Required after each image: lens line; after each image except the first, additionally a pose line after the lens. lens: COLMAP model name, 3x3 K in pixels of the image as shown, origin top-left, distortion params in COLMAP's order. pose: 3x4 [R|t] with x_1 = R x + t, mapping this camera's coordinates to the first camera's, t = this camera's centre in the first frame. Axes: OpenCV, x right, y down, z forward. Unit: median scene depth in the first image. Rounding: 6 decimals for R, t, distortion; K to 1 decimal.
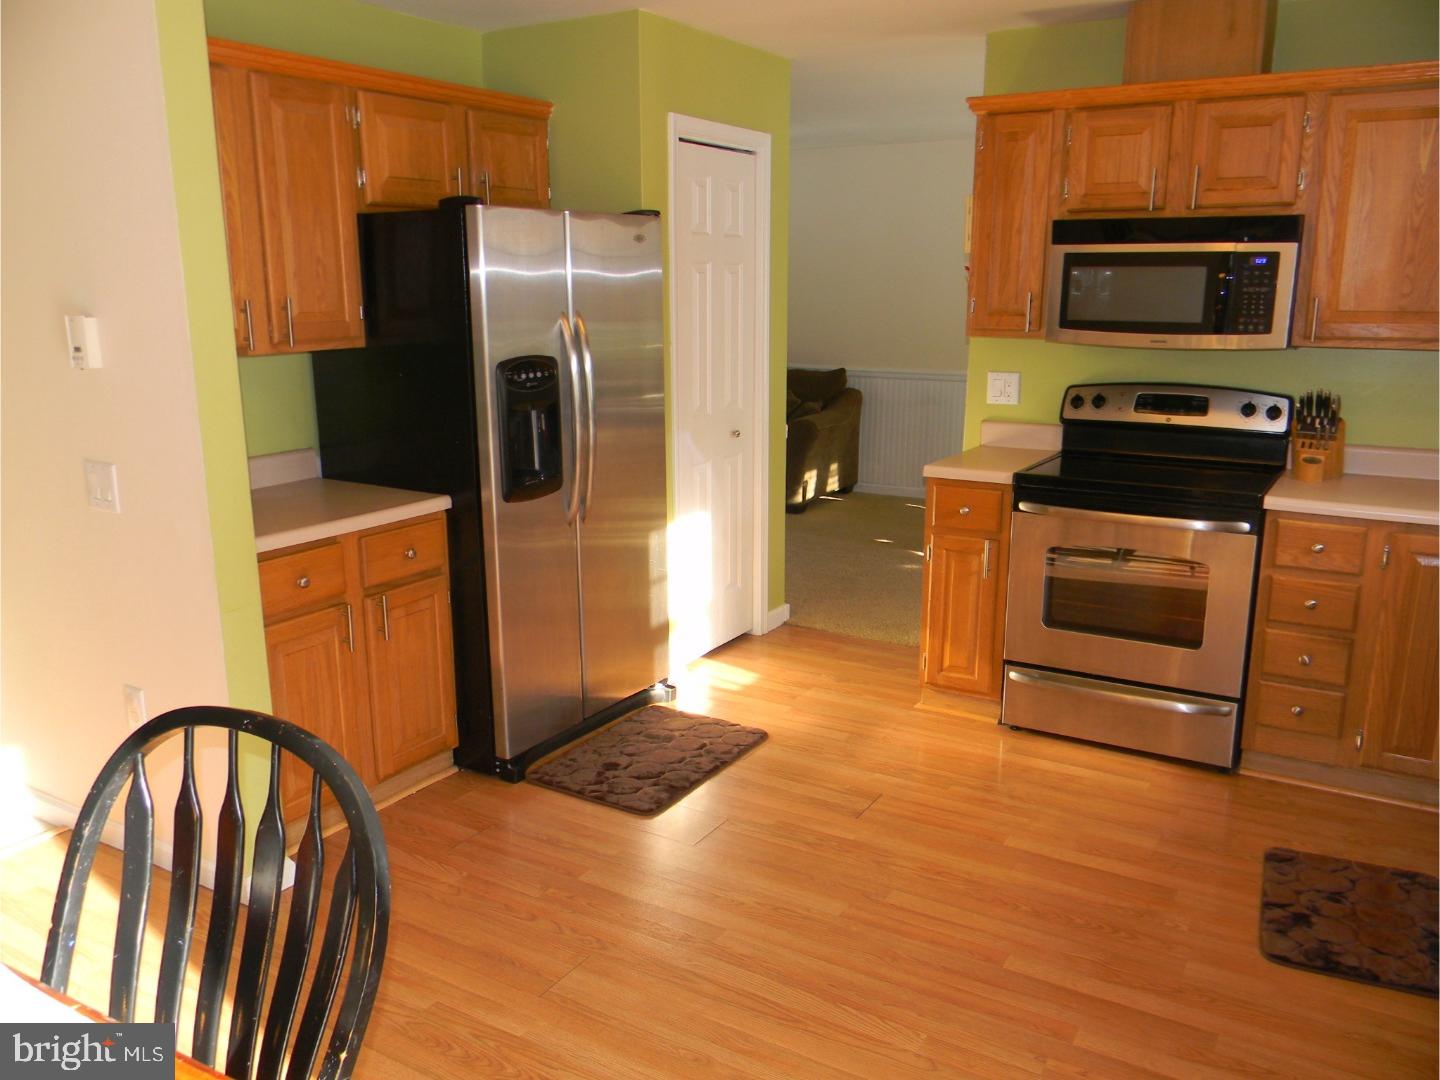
lens RADIAL K [[1153.4, 0, 714.2], [0, 1153.4, 542.2], [0, 0, 1]] dist [0.003613, -0.016924]
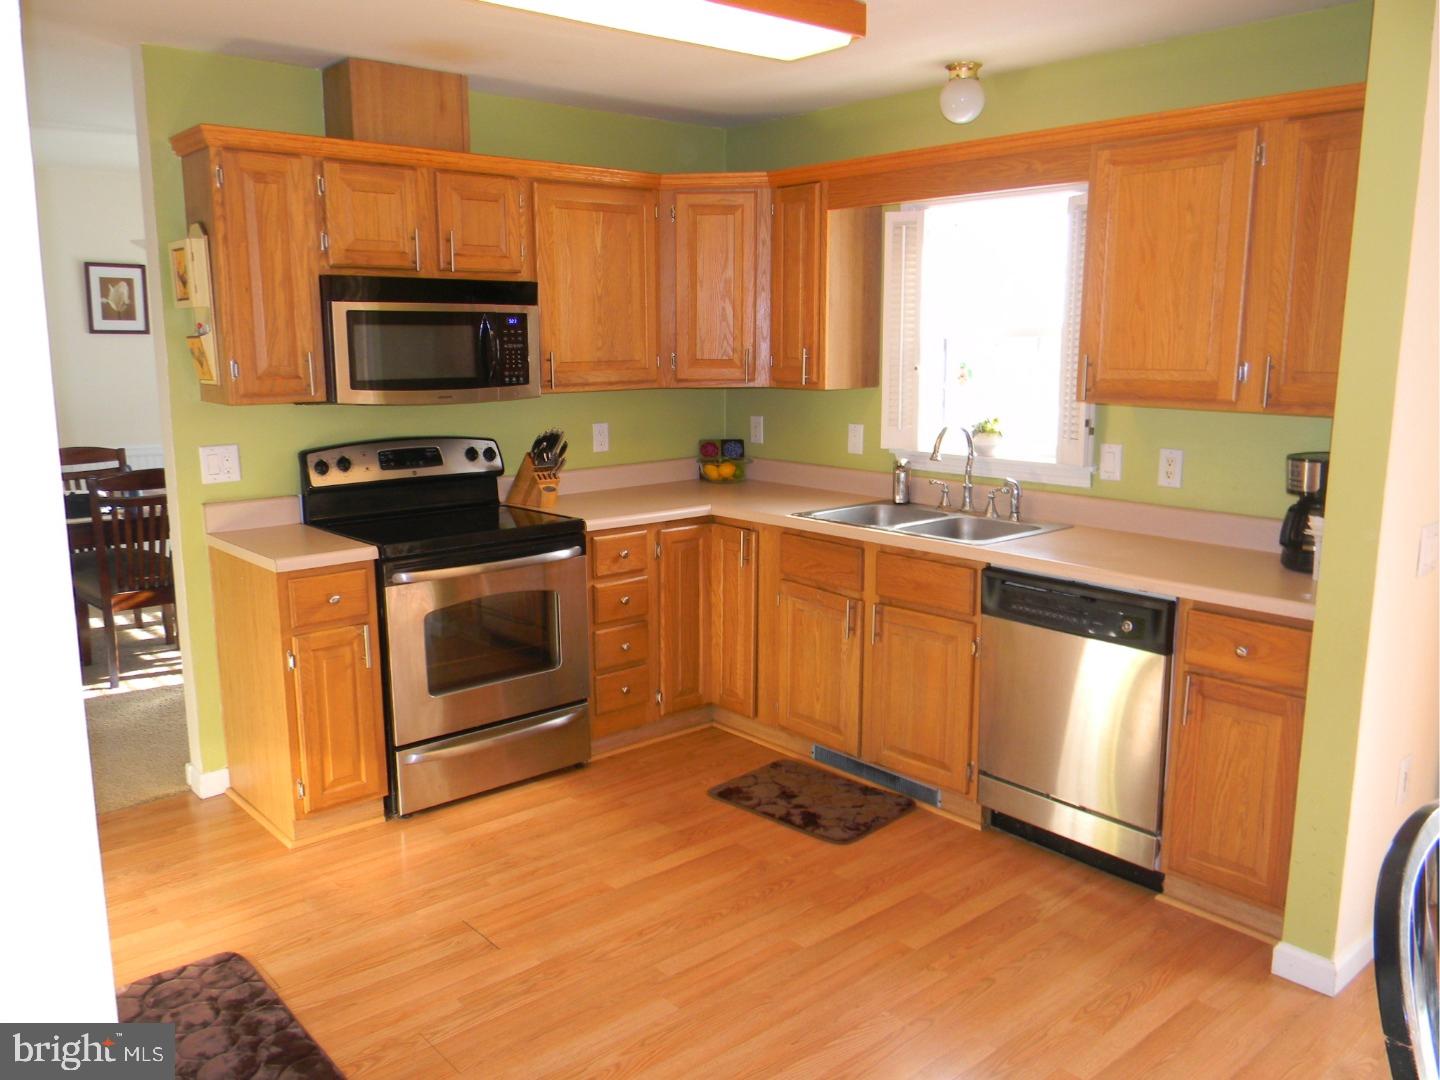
lens RADIAL K [[1153.4, 0, 716.1], [0, 1153.4, 539.0], [0, 0, 1]] dist [0.003613, -0.016924]
pose [[0.305643, -0.169193, 0.936993, -0.551763], [0.214891, 0.970953, 0.105228, -0.110822], [-0.927580, 0.169189, 0.333123, 0.467991]]
